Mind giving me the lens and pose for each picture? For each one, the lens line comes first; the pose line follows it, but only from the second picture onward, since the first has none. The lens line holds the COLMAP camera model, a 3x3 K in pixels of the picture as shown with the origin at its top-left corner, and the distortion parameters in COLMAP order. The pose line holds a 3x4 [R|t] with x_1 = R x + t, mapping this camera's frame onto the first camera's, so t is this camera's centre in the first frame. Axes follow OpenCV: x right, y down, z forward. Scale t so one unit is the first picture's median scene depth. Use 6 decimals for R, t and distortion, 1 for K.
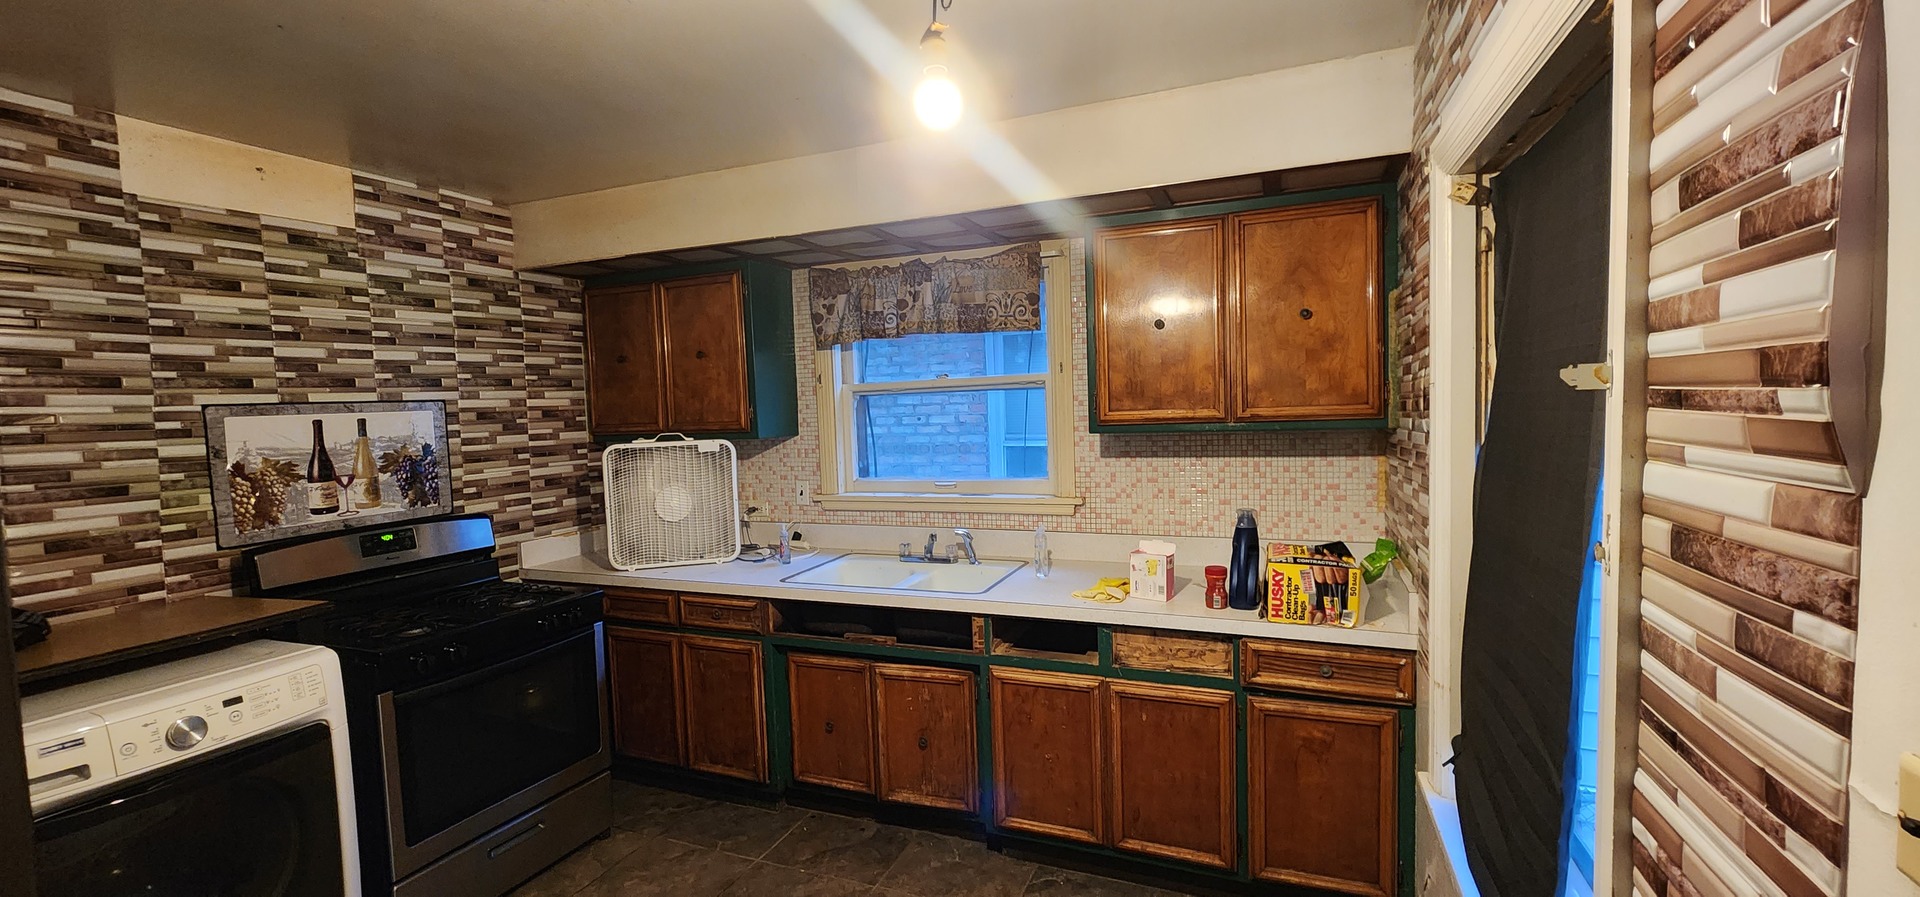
lens RADIAL K [[778.3, 0, 960.0], [0, 778.3, 454.1], [0, 0, 1]] dist [-0.000022, 0.000014]
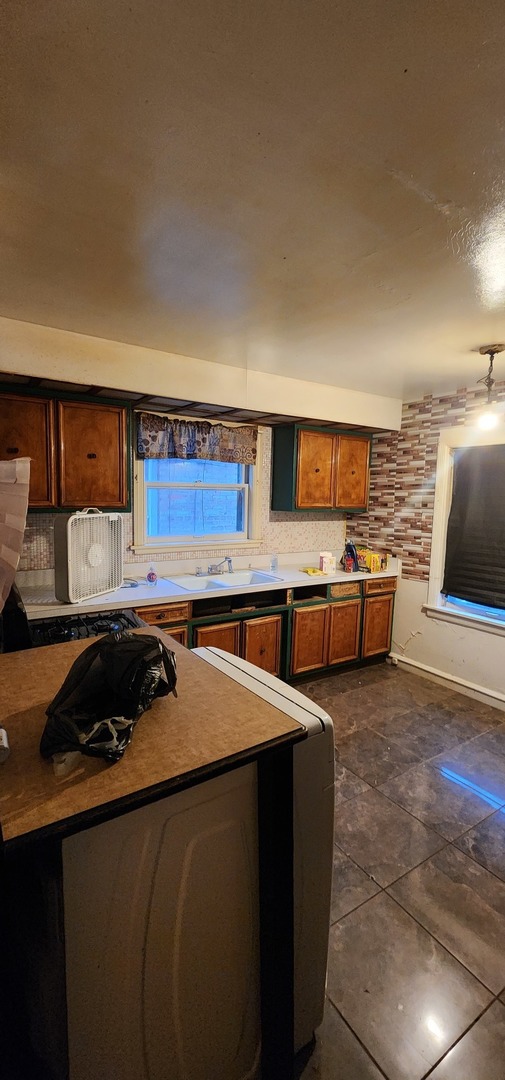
lens RADIAL K [[444.8, 0, 248.4], [0, 444.8, 542.9], [0, 0, 1]] dist [-0.000235, 0.000094]
pose [[0.568451, -0.045577, 0.821453, -1.008805], [0.010477, 0.998784, 0.048165, 0.001773], [-0.822650, -0.018774, 0.568238, 0.297589]]
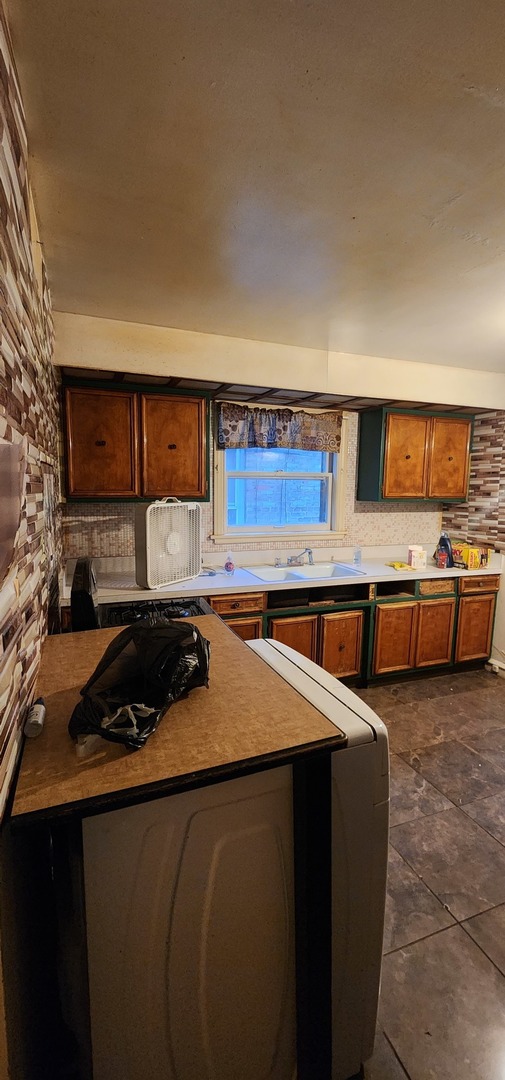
lens RADIAL K [[444.8, 0, 248.4], [0, 444.8, 542.9], [0, 0, 1]] dist [-0.000235, 0.000094]
pose [[0.731148, -0.046983, 0.680599, -0.959562], [0.005672, 0.998010, 0.062801, 0.008988], [-0.682196, -0.042056, 0.729959, 0.280861]]
